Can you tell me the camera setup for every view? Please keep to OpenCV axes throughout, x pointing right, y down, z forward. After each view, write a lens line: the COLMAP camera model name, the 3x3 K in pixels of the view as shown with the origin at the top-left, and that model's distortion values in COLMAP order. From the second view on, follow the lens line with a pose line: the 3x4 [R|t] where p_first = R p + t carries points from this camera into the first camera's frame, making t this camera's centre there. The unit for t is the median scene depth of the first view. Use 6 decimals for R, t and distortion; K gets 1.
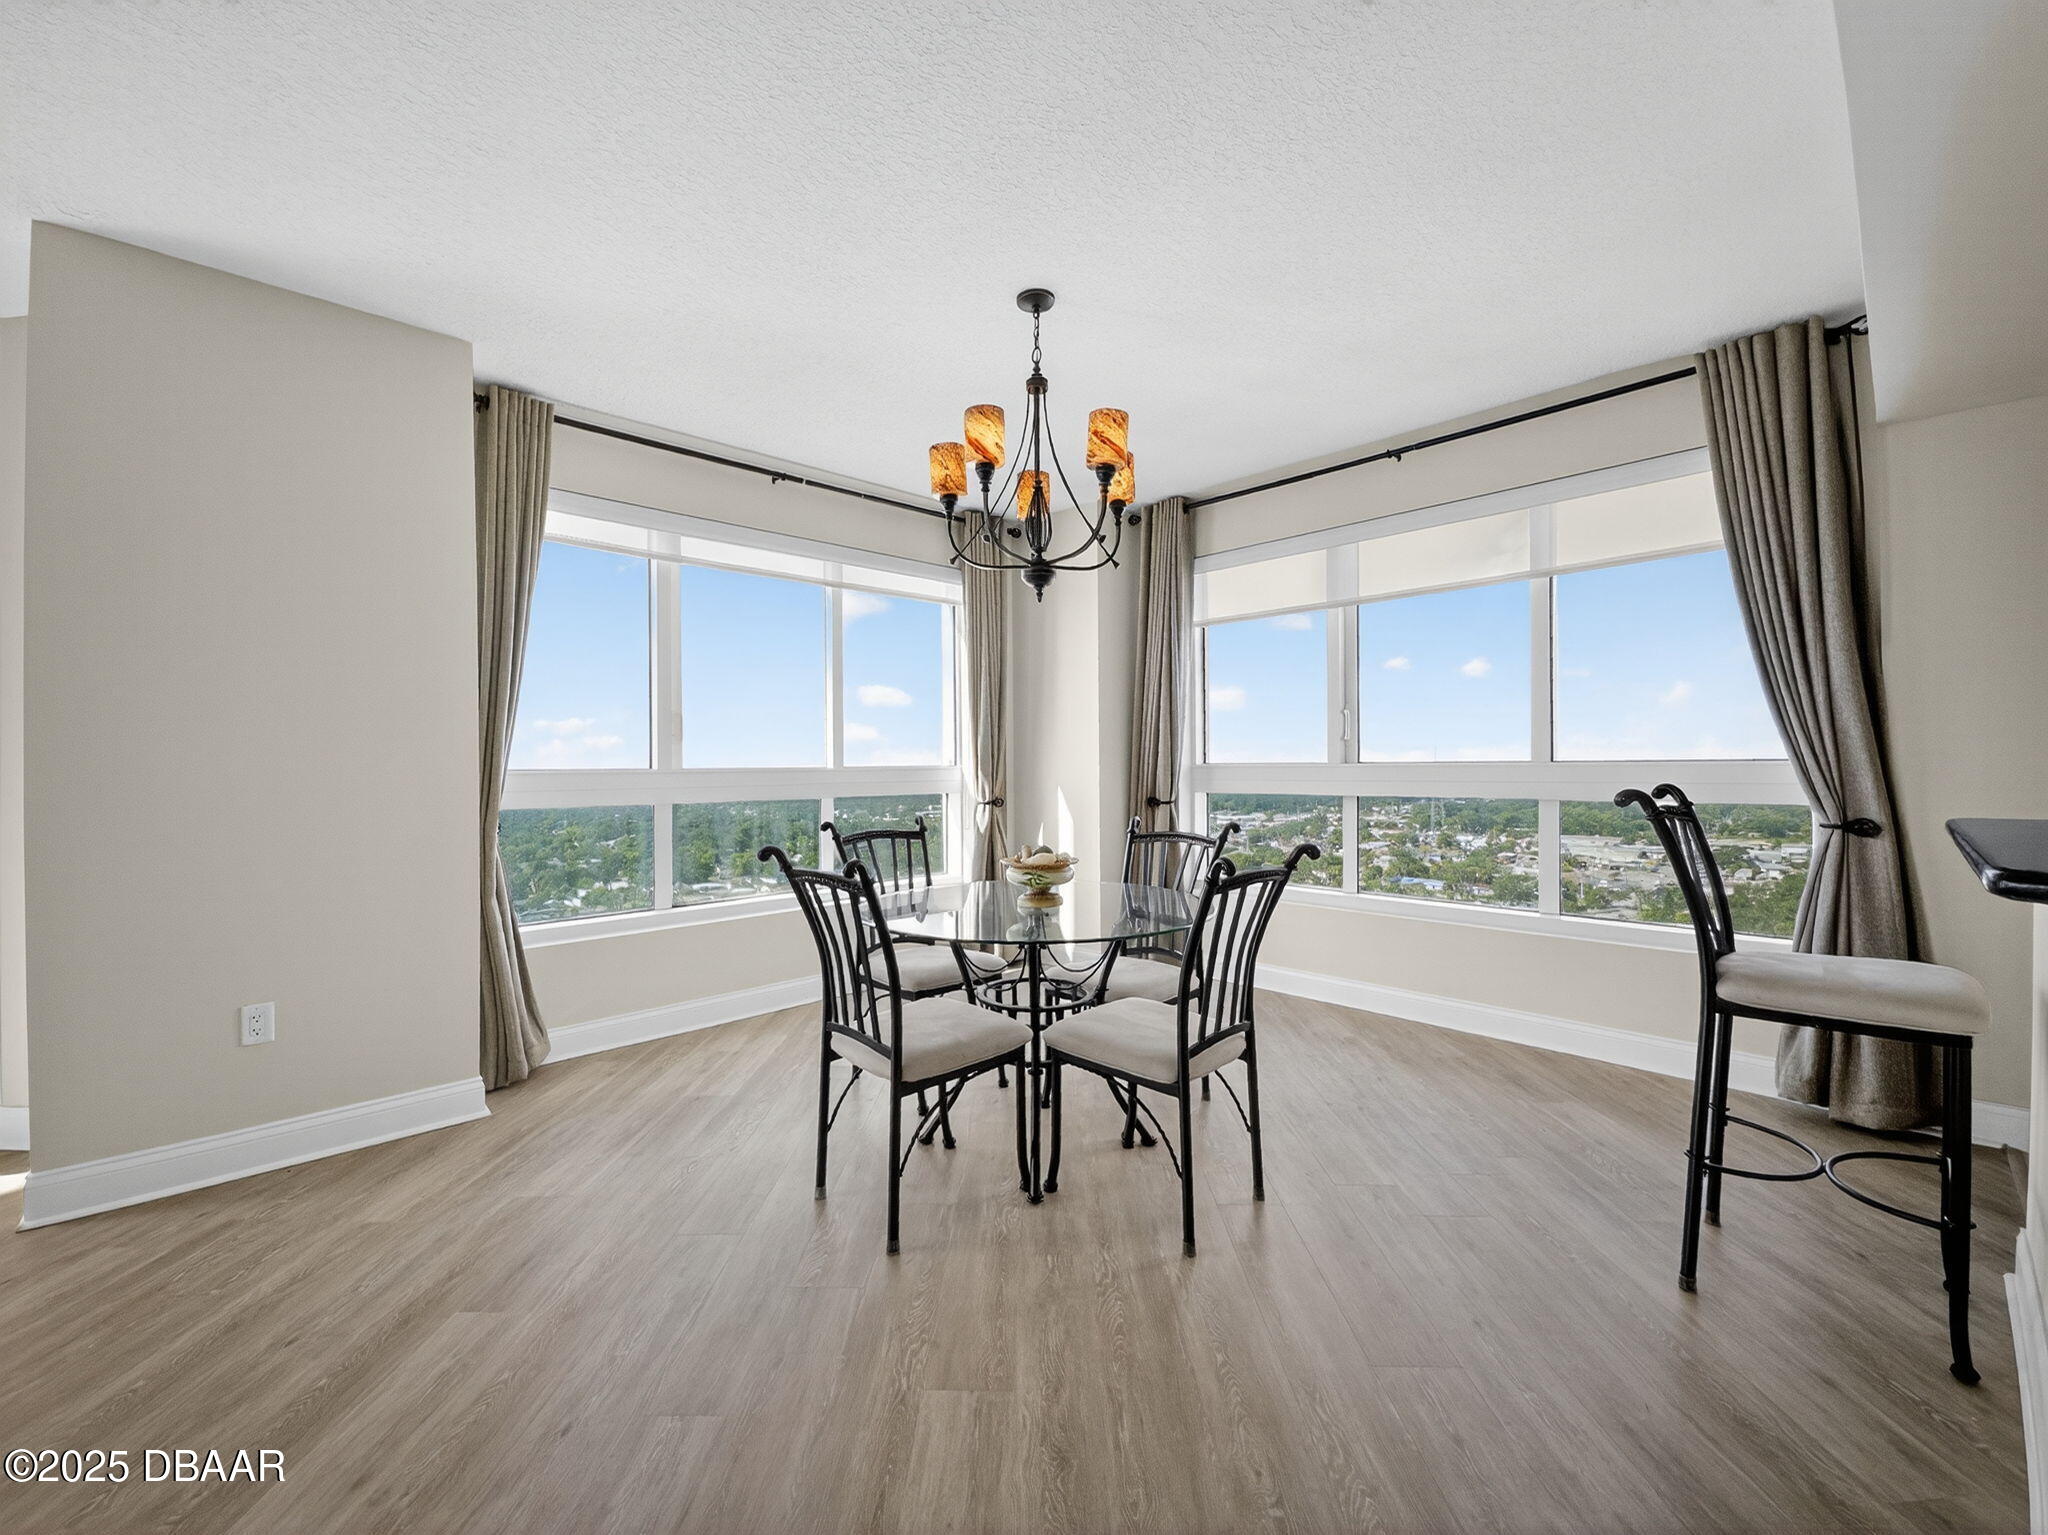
lens RADIAL K [[804.7, 0, 999.0], [0, 804.7, 760.2], [0, 0, 1]] dist [0.003129, 0.000188]
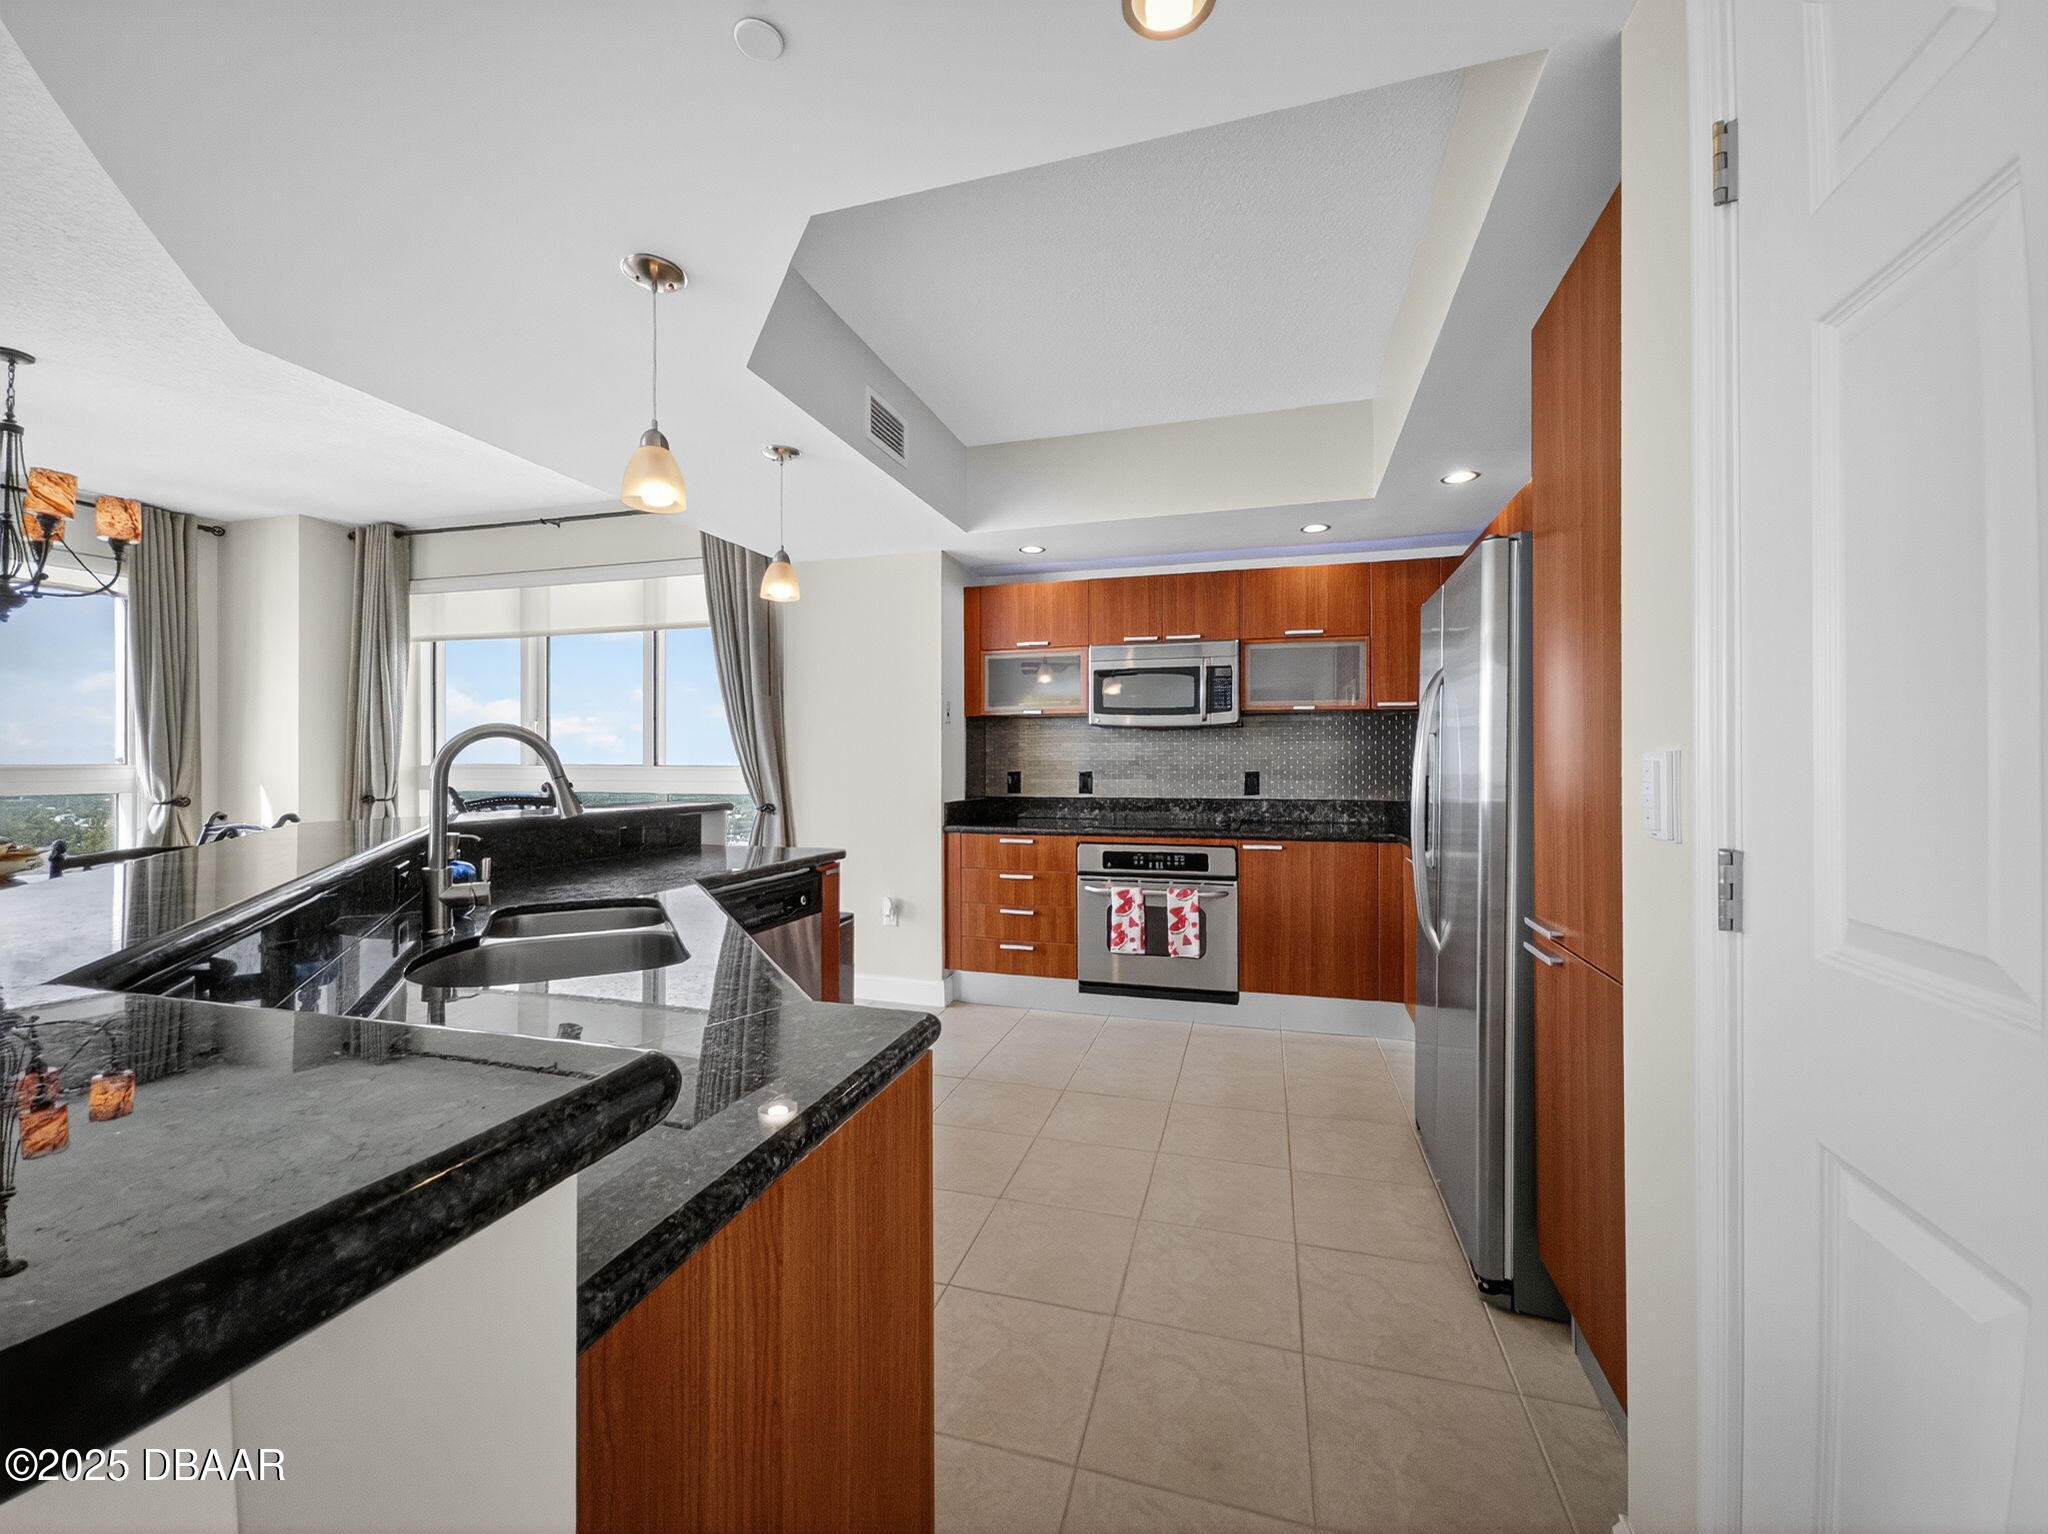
lens RADIAL K [[804.7, 0, 999.0], [0, 804.7, 759.7], [0, 0, 1]] dist [0.003129, 0.000188]
pose [[0.876185, 0.008747, 0.481895, 0.624342], [-0.009586, 0.999954, -0.000721, -0.014021], [-0.481879, -0.003987, 0.876228, -0.566844]]
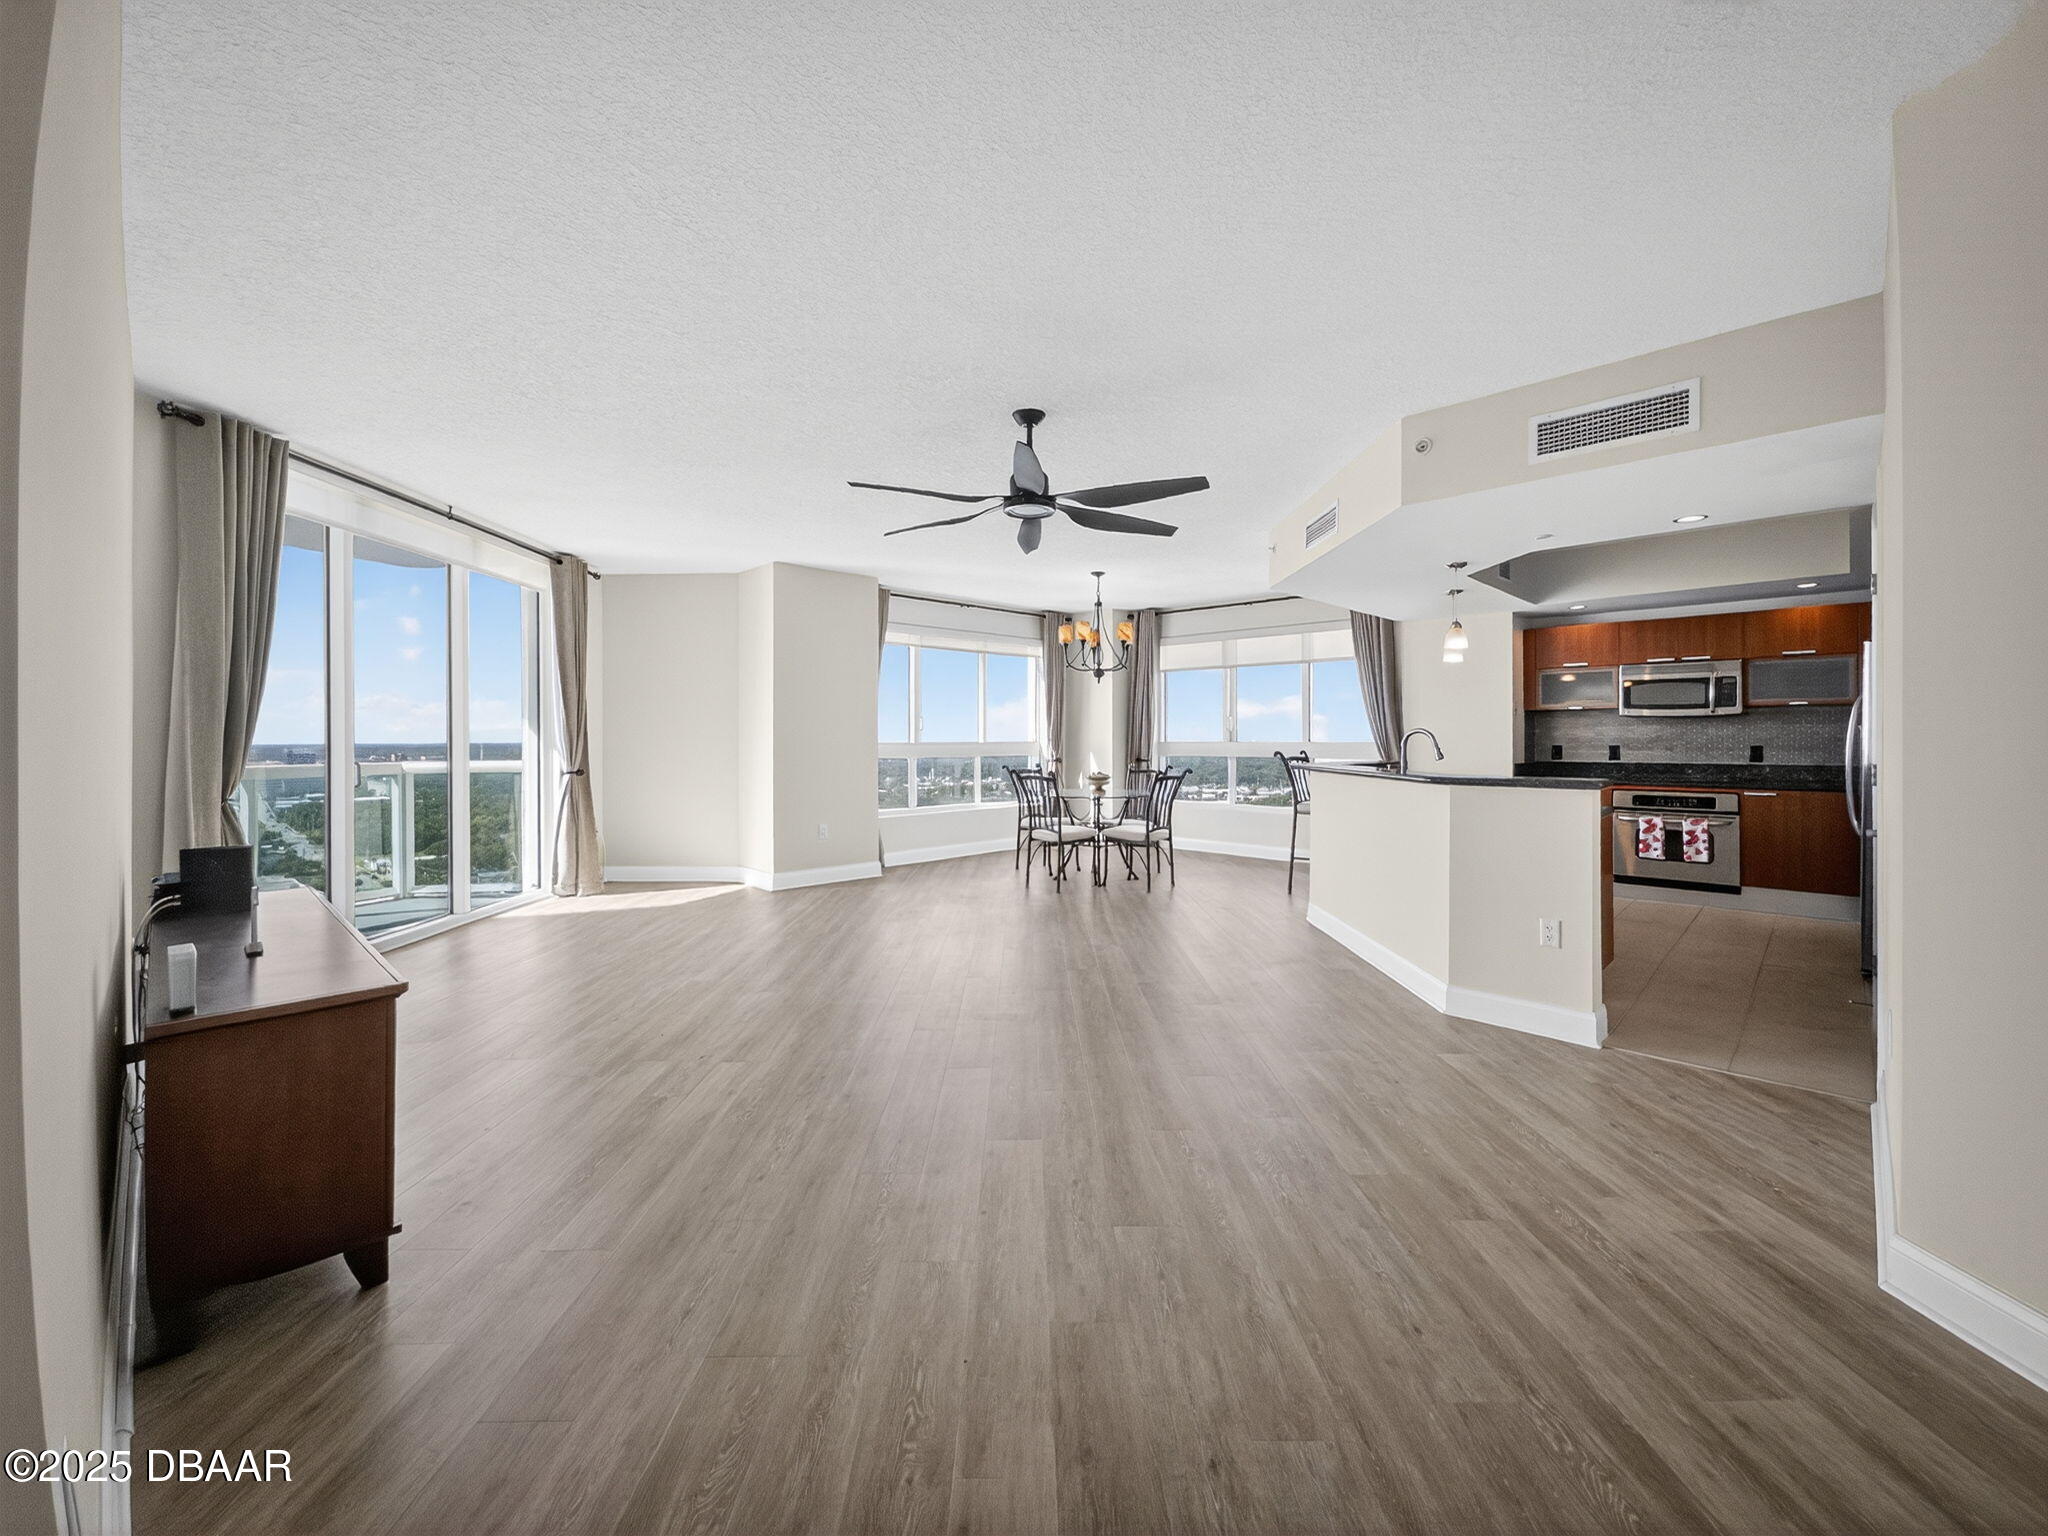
lens RADIAL K [[834.7, 0, 1029.9], [0, 834.7, 737.8], [0, 0, 1]] dist [0.020576, 0.000044]
pose [[0.998508, 0.004783, 0.054394, -0.299616], [-0.005339, 0.999935, 0.010075, -0.031385], [-0.054342, -0.010350, 0.998469, -1.629752]]
